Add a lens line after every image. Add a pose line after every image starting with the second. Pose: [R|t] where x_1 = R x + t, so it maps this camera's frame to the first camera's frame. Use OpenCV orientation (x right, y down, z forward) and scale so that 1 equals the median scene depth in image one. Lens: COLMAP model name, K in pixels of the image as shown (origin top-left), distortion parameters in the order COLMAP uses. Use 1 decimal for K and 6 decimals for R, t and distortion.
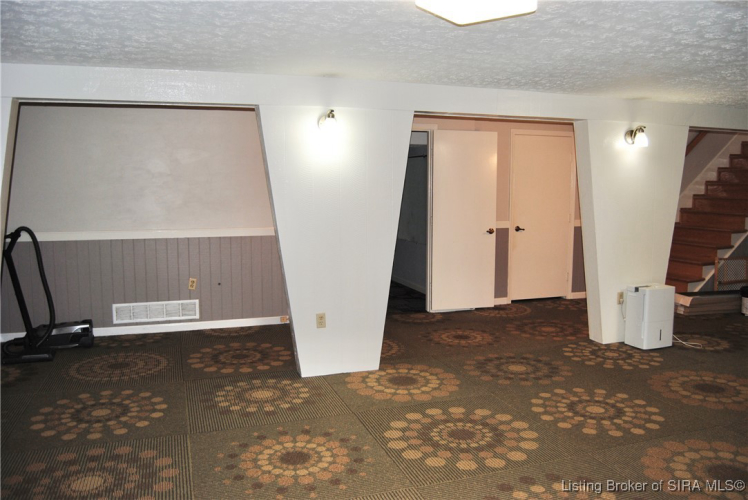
lens RADIAL K [[598.0, 0, 373.9], [0, 598.0, 237.0], [0, 0, 1]] dist [-0.053806, 0.002424]
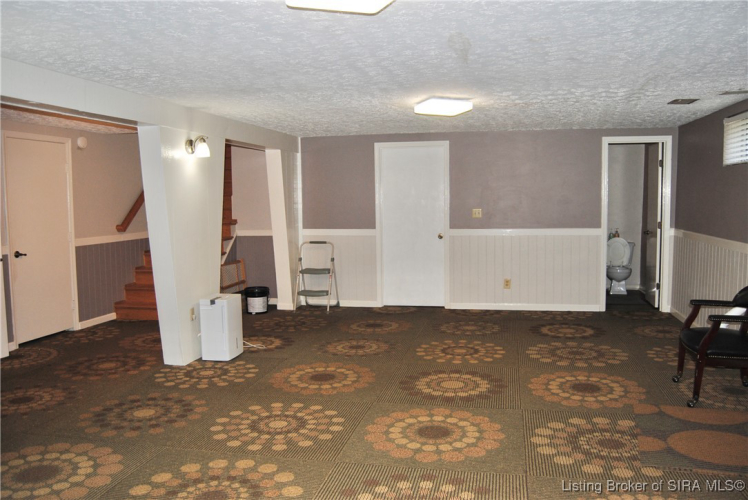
lens RADIAL K [[625.4, 0, 374.0], [0, 625.4, 250.0], [0, 0, 1]] dist [-0.067040, 0.003988]
pose [[0.527368, -0.080129, 0.845850, -0.318865], [0.084770, 0.995538, 0.041458, -0.020403], [-0.845398, 0.049839, 0.531807, 0.248129]]
